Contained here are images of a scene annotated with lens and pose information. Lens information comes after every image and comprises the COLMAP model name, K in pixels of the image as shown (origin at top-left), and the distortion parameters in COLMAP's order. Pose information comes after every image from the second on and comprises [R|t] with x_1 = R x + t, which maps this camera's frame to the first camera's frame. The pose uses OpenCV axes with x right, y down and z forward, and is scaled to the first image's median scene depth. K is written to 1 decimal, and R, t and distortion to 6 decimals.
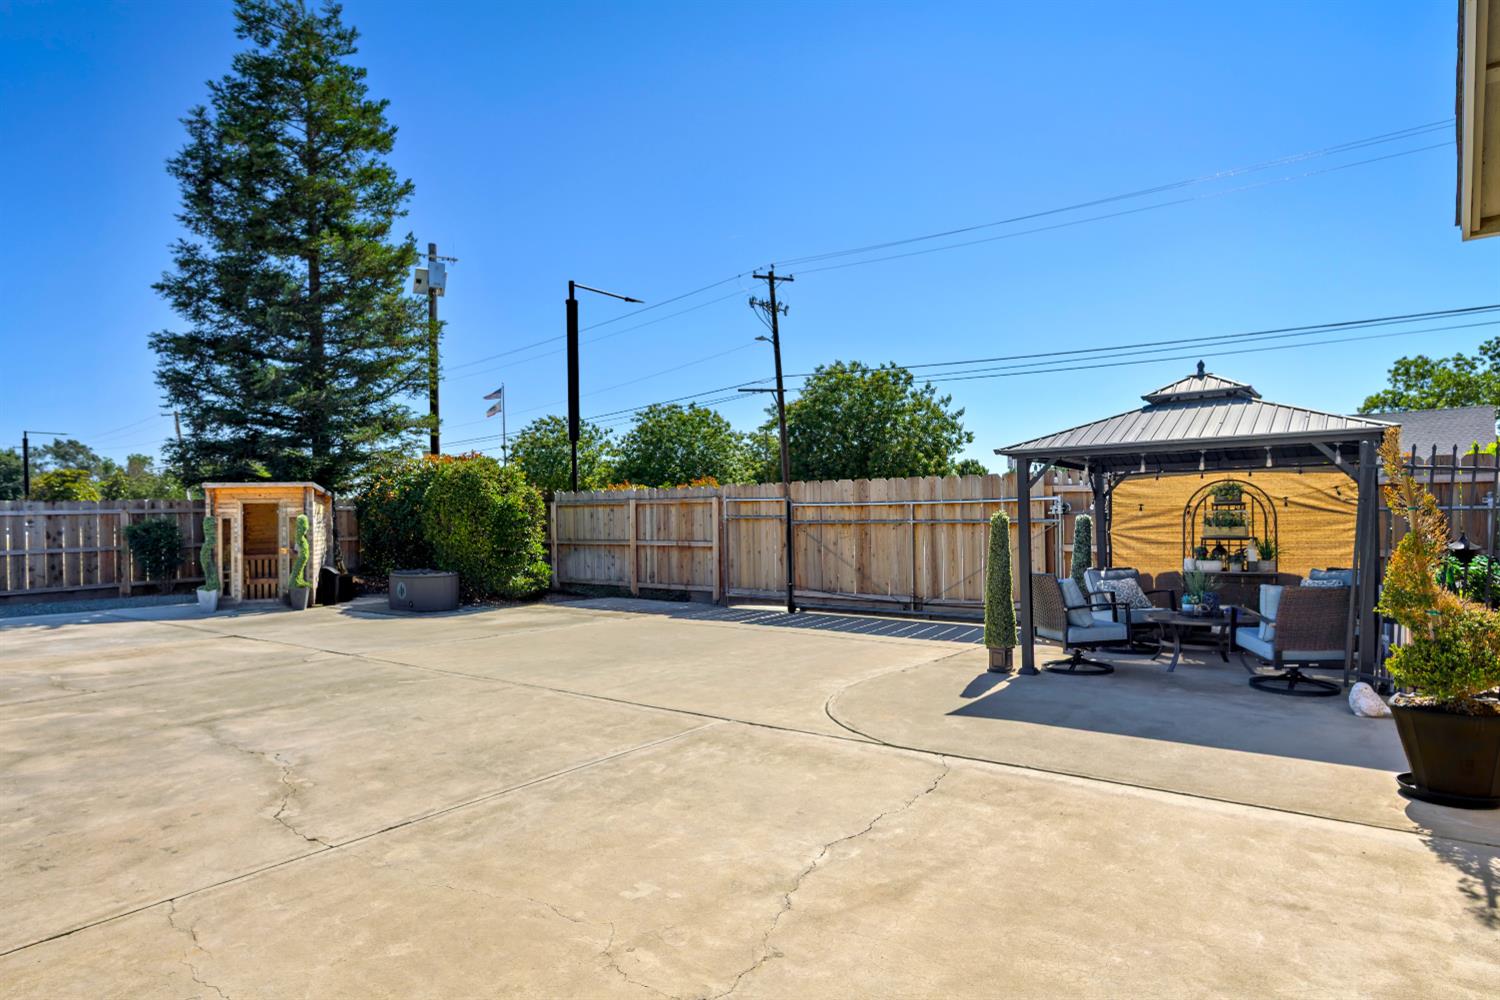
lens RADIAL K [[864.4, 0, 763.9], [0, 864.4, 502.5], [0, 0, 1]] dist [-0.005789, -0.000352]
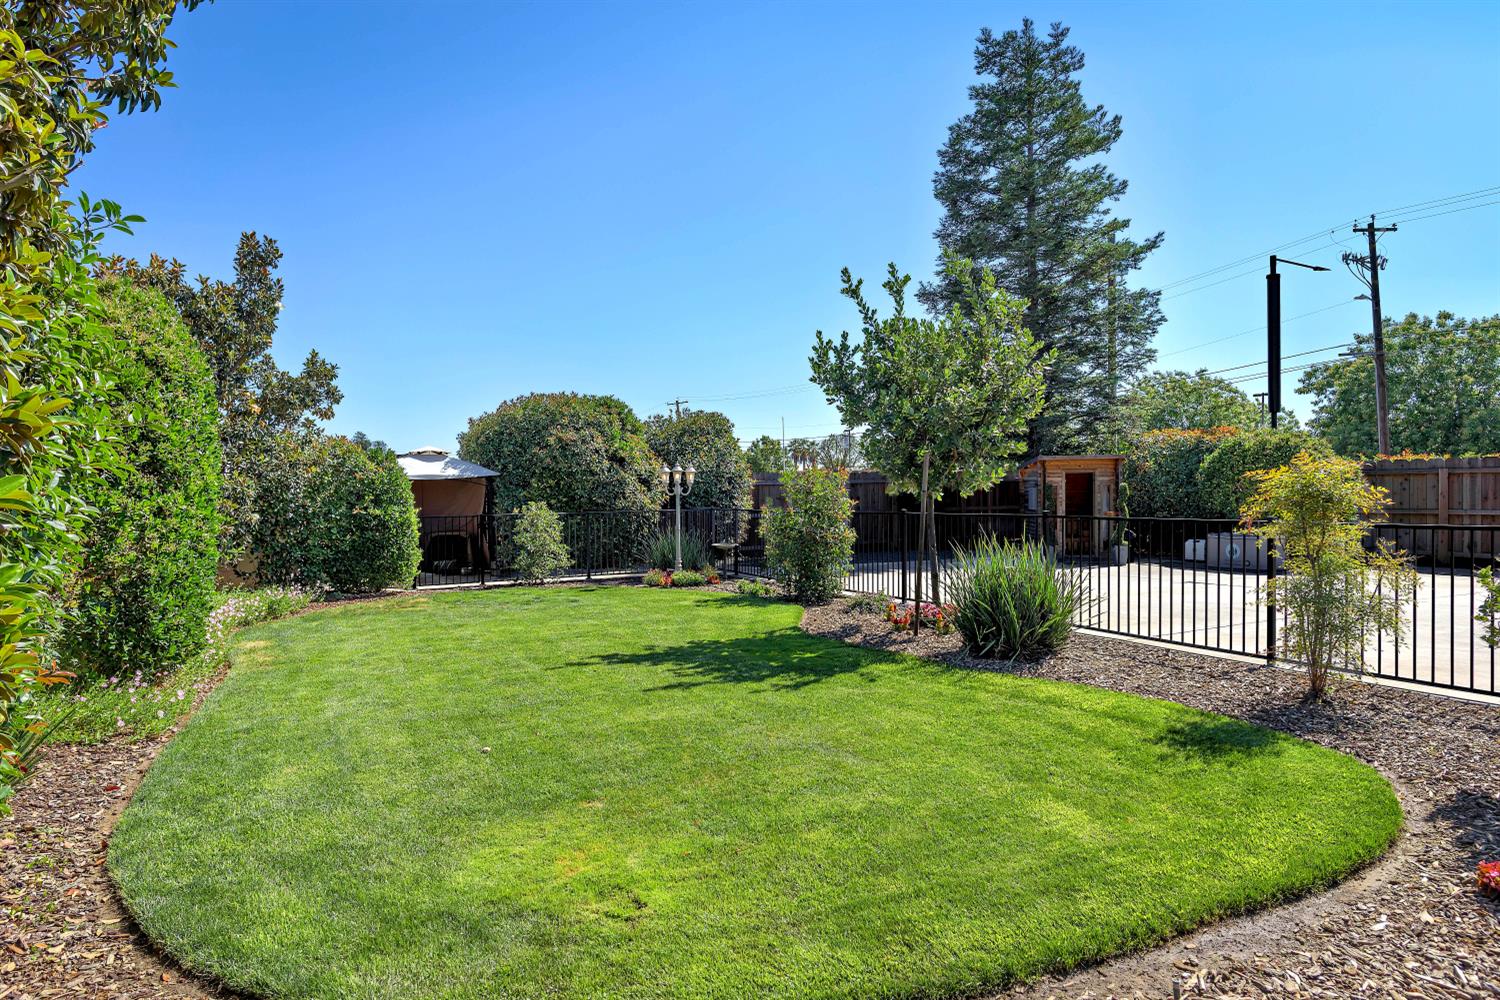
lens RADIAL K [[869.0, 0, 750.0], [0, 869.0, 500.0], [0, 0, 1]] dist [0.017722, -0.000429]
pose [[0.921975, 0.009255, -0.387140, -0.344209], [-0.000087, 0.999719, 0.023690, 0.005997], [0.387250, -0.021808, 0.921717, -0.172132]]
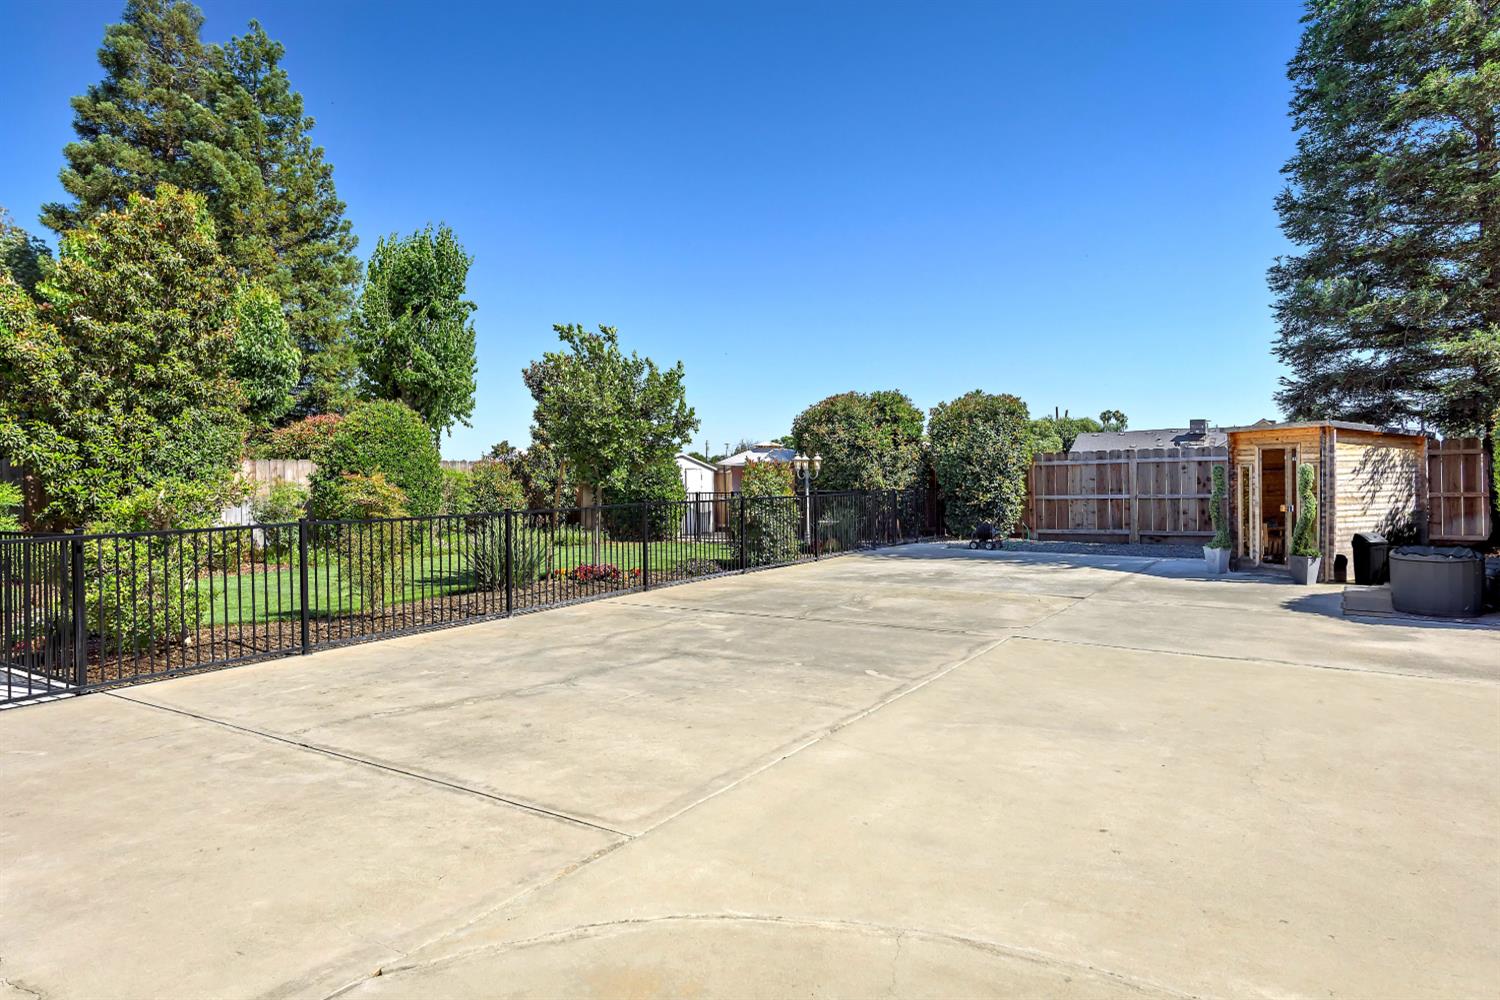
lens RADIAL K [[903.7, 0, 750.7], [0, 903.7, 472.1], [0, 0, 1]] dist [-0.000643, 0.000996]
pose [[0.055646, 0.012594, -0.998371, 0.159950], [0.026848, 0.999540, 0.014105, -0.001610], [0.998090, -0.027589, 0.055282, 0.288110]]
